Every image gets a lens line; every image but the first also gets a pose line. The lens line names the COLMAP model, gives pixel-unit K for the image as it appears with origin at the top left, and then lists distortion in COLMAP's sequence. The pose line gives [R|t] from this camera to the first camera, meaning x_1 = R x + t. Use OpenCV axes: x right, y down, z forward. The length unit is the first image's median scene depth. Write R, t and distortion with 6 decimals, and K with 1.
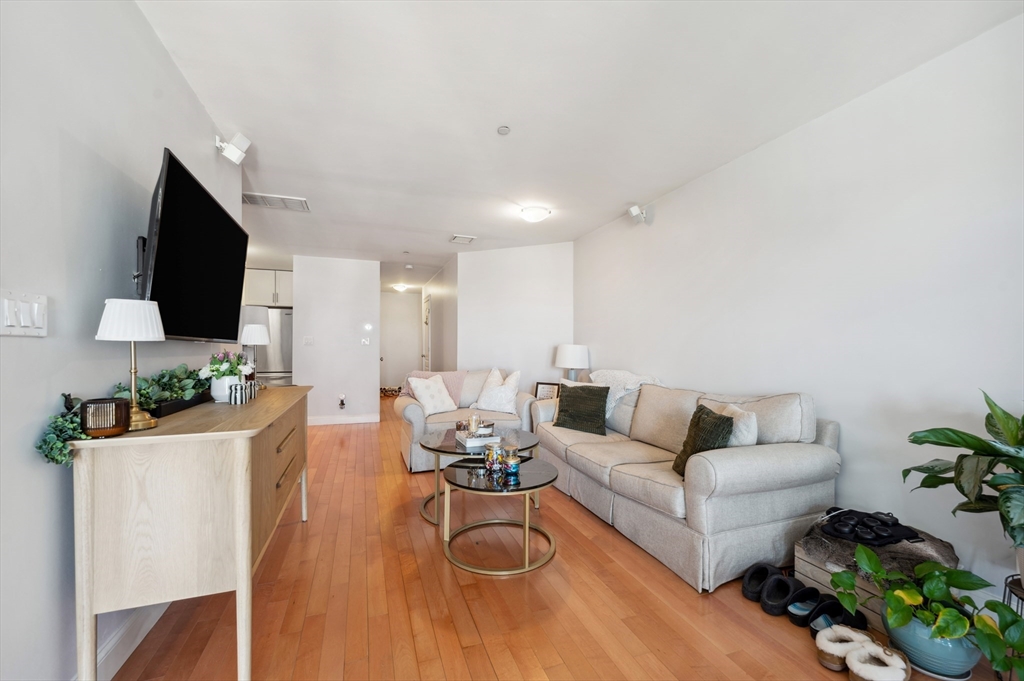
lens RADIAL K [[413.4, 0, 513.9], [0, 413.4, 340.2], [0, 0, 1]] dist [-0.006672, -0.000444]
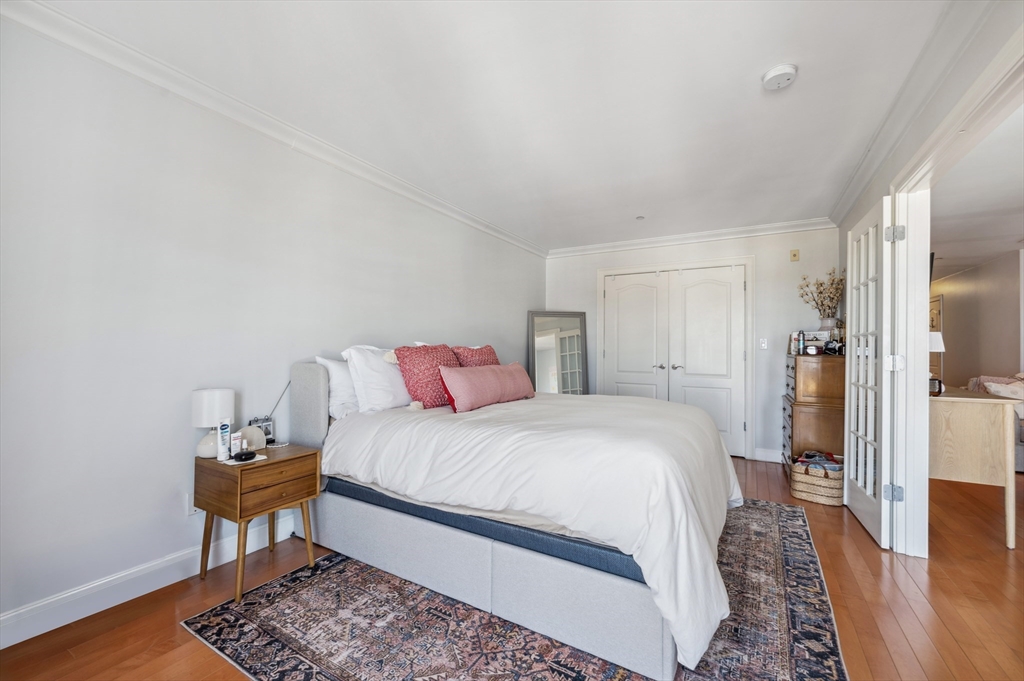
lens RADIAL K [[413.4, 0, 513.2], [0, 413.4, 344.6], [0, 0, 1]] dist [-0.006672, -0.000444]
pose [[0.104123, -0.009320, -0.994521, 0.943360], [-0.003265, 0.999947, -0.009713, -0.011975], [0.994559, 0.004258, 0.104087, -1.419151]]
